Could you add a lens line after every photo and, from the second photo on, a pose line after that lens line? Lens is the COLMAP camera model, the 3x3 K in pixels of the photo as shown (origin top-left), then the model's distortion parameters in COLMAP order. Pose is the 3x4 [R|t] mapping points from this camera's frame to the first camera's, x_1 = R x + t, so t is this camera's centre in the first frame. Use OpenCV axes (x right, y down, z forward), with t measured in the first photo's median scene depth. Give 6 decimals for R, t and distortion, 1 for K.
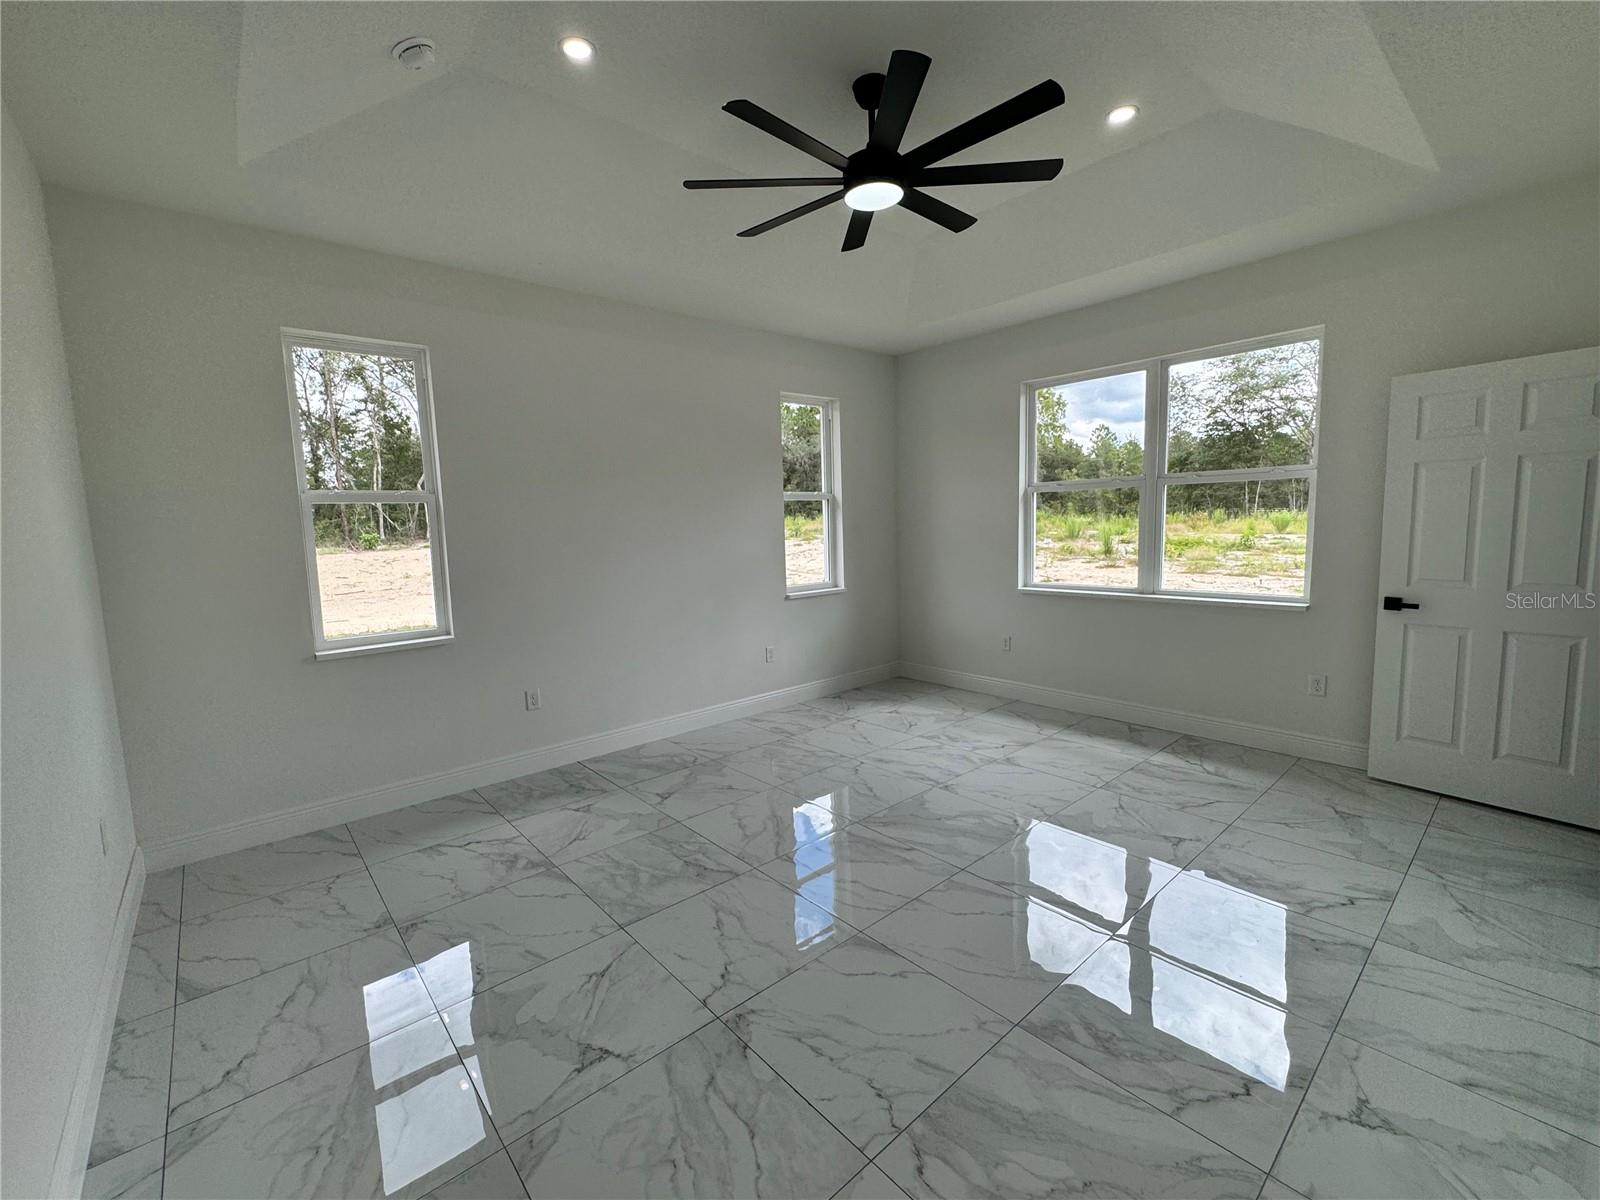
lens RADIAL K [[675.3, 0, 792.2], [0, 675.3, 593.5], [0, 0, 1]] dist [0.001016, 0.000575]
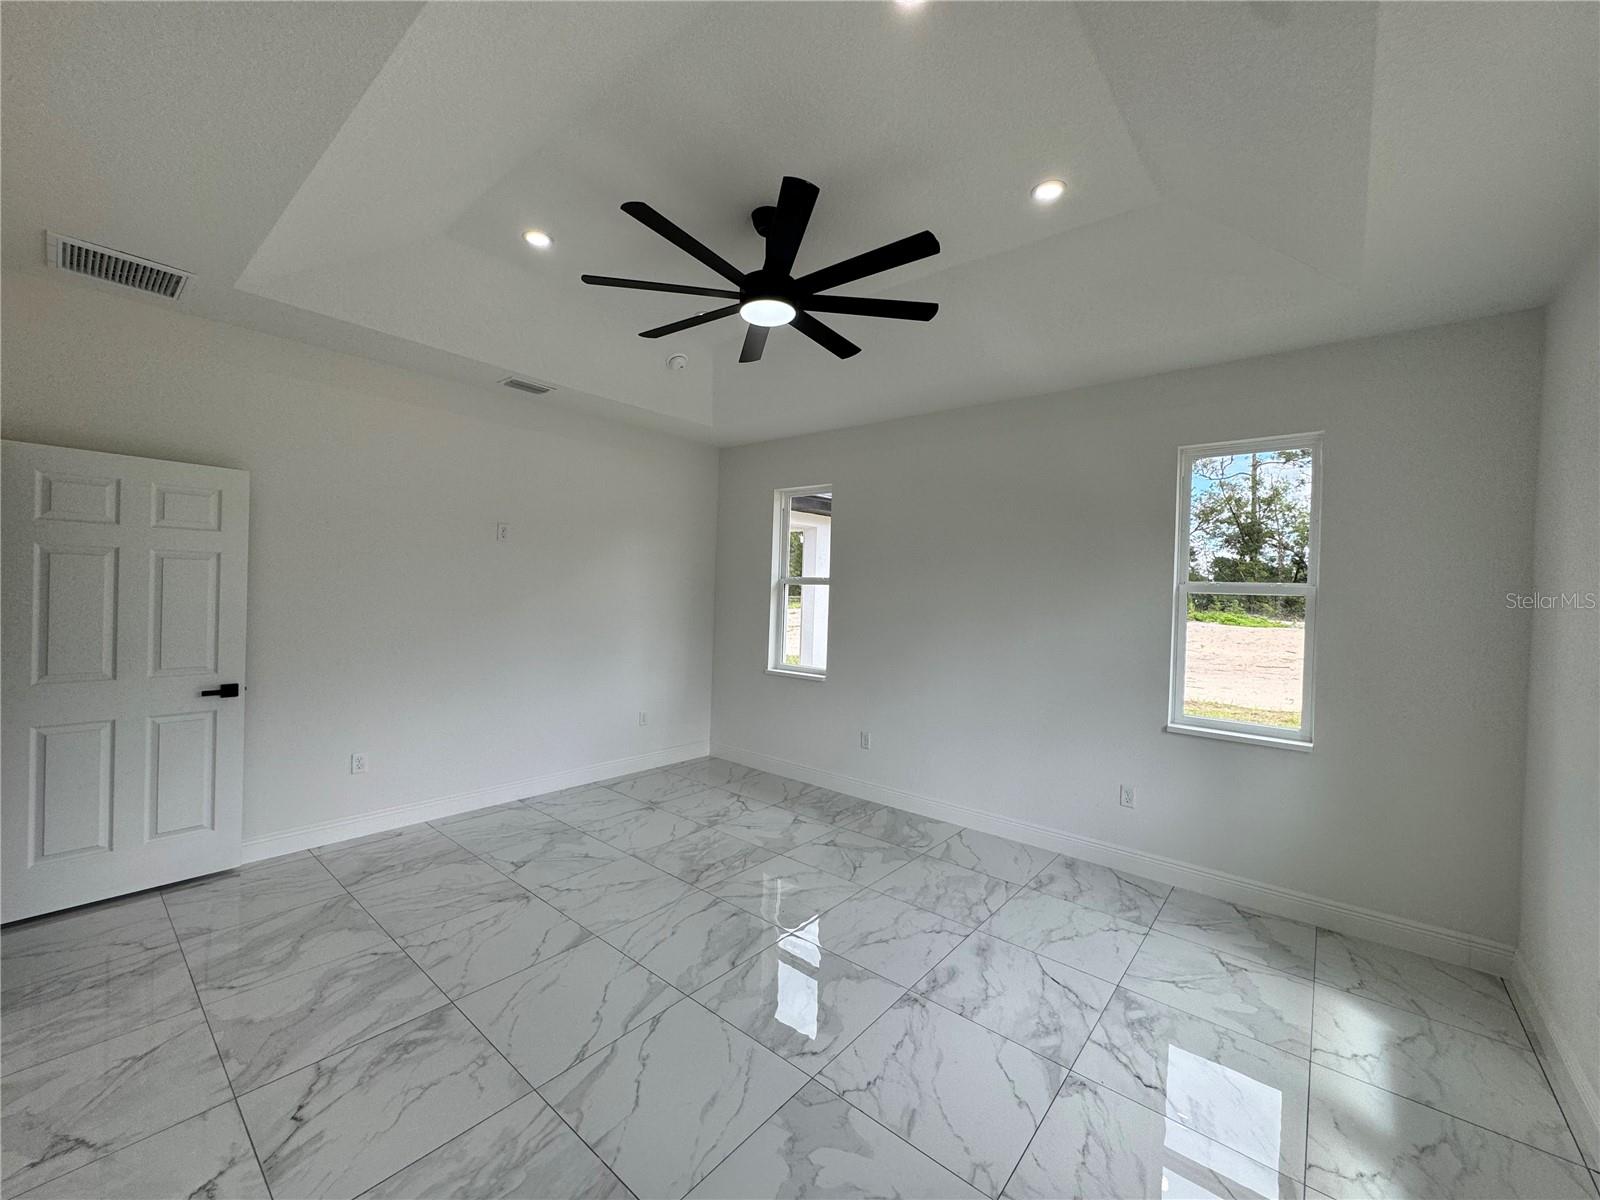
lens RADIAL K [[635.6, 0, 784.0], [0, 635.6, 595.9], [0, 0, 1]] dist [0.000743, 0.000390]
pose [[0.146963, 0.041948, -0.988252, 1.286053], [-0.139915, 0.989936, 0.021213, -0.192100], [0.979196, 0.135154, 0.151353, 1.079940]]
